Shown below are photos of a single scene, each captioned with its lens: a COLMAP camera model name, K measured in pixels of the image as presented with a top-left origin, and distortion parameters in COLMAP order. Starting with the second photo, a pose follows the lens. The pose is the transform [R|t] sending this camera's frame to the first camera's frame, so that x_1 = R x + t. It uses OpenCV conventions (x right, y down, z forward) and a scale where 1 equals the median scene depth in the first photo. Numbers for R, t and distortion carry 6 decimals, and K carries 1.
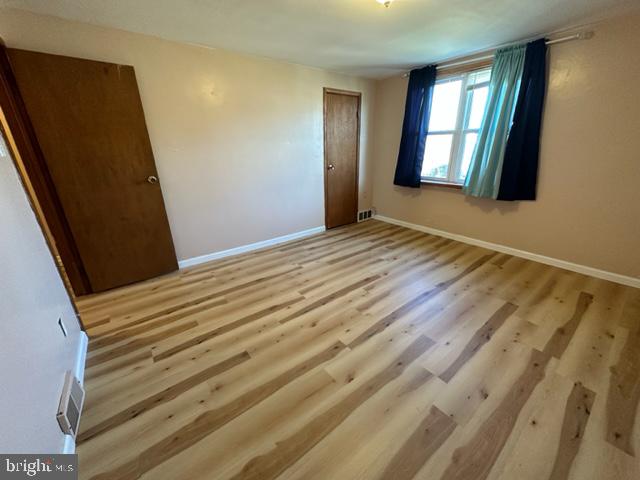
lens RADIAL K [[255.3, 0, 322.6], [0, 255.3, 240.4], [0, 0, 1]] dist [-0.000426, -0.000064]
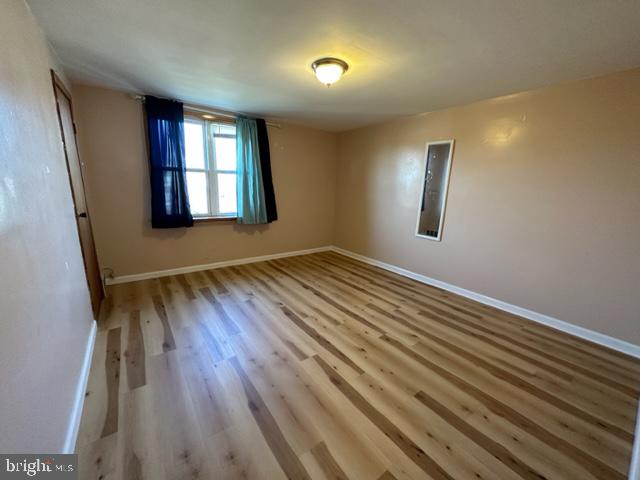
lens RADIAL K [[255.3, 0, 320.0], [0, 255.3, 238.7], [0, 0, 1]] dist [-0.000426, -0.000064]
pose [[0.029665, -0.189824, 0.981370, -0.688277], [0.317994, 0.932585, 0.170776, -0.230684], [-0.947628, 0.307004, 0.088029, 0.655961]]
